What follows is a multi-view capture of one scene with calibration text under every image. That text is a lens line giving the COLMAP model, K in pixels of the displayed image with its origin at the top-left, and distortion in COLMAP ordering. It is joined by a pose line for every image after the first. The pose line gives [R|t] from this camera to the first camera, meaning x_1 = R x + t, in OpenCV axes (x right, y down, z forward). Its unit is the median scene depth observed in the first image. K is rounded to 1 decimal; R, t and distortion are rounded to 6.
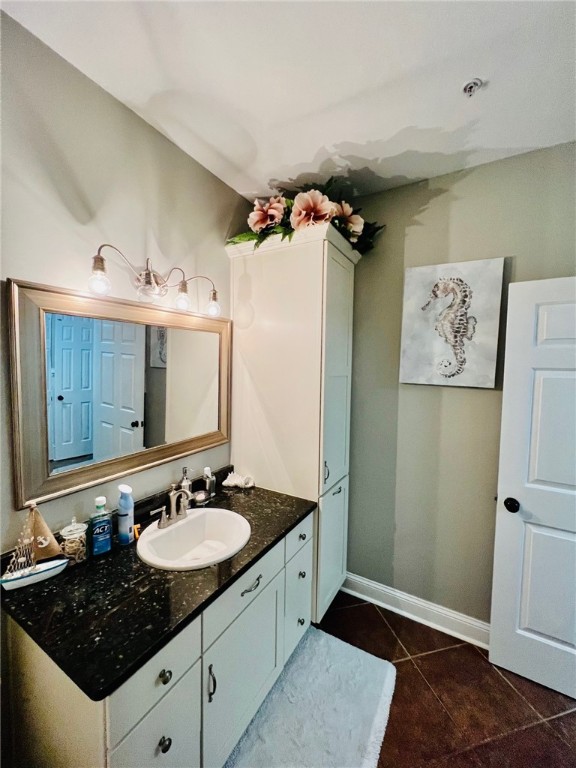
lens RADIAL K [[306.0, 0, 288.0], [0, 306.0, 384.0], [0, 0, 1]] dist [-0.000411, -0.000349]
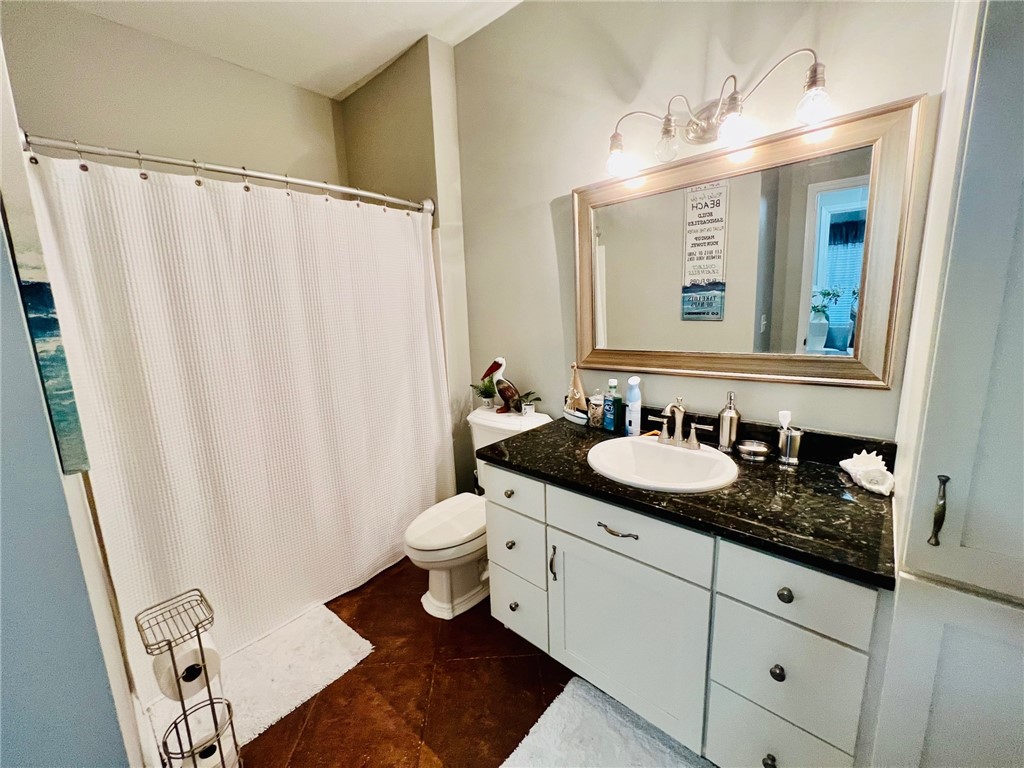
lens RADIAL K [[407.9, 0, 510.2], [0, 407.9, 383.0], [0, 0, 1]] dist [-0.000411, -0.000349]
pose [[-0.201711, 0.168288, -0.964879, 0.813568], [-0.025220, 0.983909, 0.176880, 0.141734], [0.979120, 0.060013, -0.194221, 0.914221]]
